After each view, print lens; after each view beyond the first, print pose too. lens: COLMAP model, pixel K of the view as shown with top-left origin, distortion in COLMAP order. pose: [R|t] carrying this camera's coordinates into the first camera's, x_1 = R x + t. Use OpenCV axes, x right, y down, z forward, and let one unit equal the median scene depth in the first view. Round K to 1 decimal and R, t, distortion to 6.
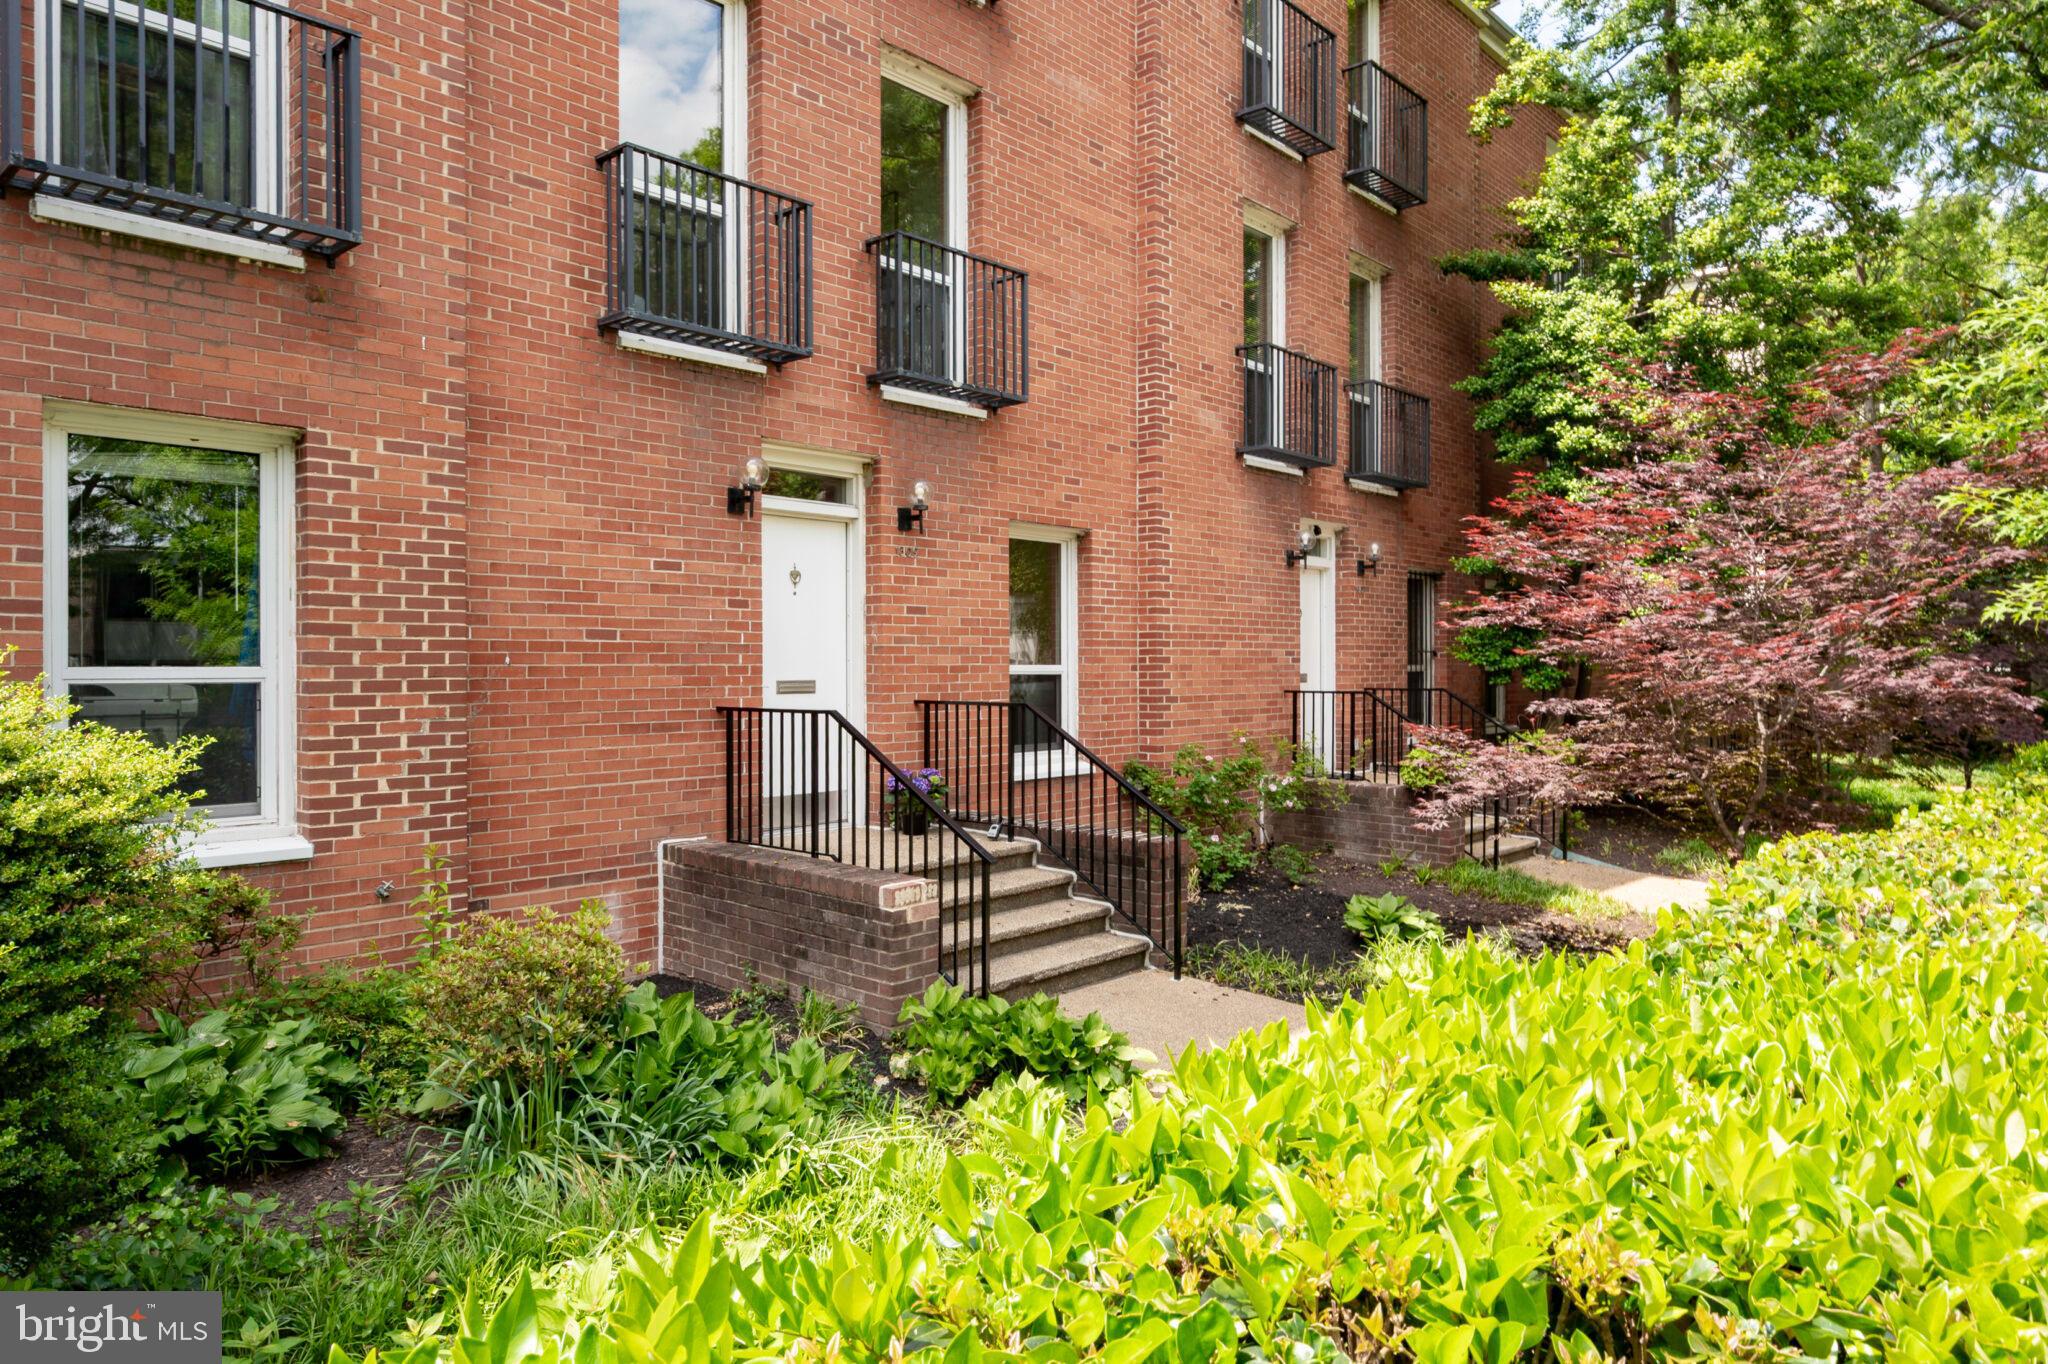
lens RADIAL K [[1310.1, 0, 1017.7], [0, 1310.1, 666.6], [0, 0, 1]] dist [-0.045214, -0.001341]
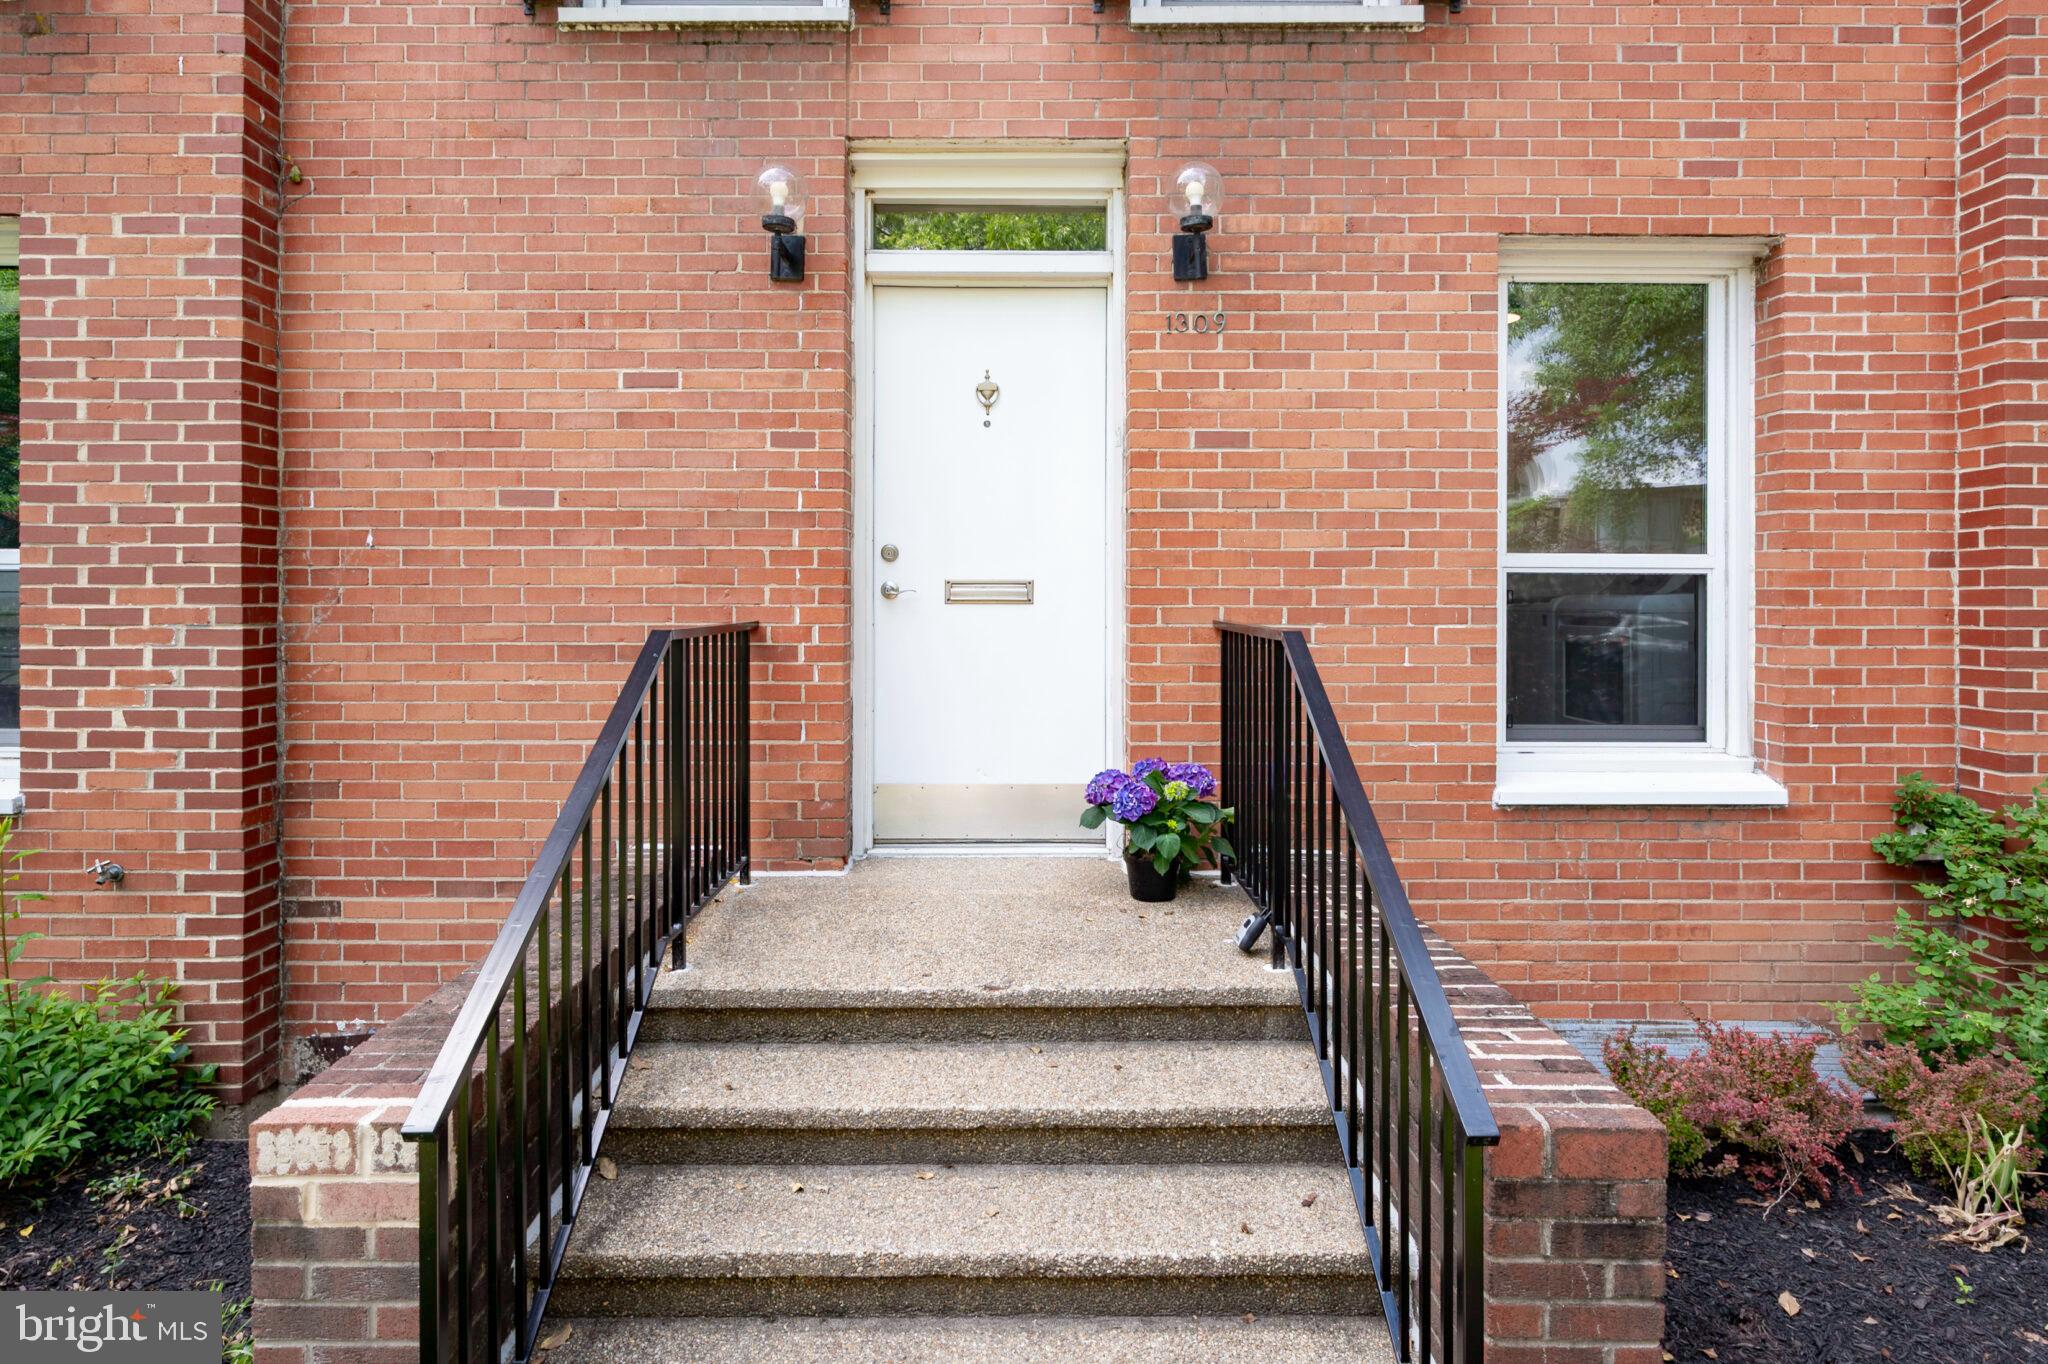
lens RADIAL K [[1158.1, 0, 1027.3], [0, 1158.1, 590.3], [0, 0, 1]] dist [-0.007353, 0.000789]
pose [[0.669021, 0.004425, -0.743230, 0.253631], [-0.004448, 0.999988, 0.001950, 0.017361], [0.743230, 0.002001, 0.669033, 0.834641]]
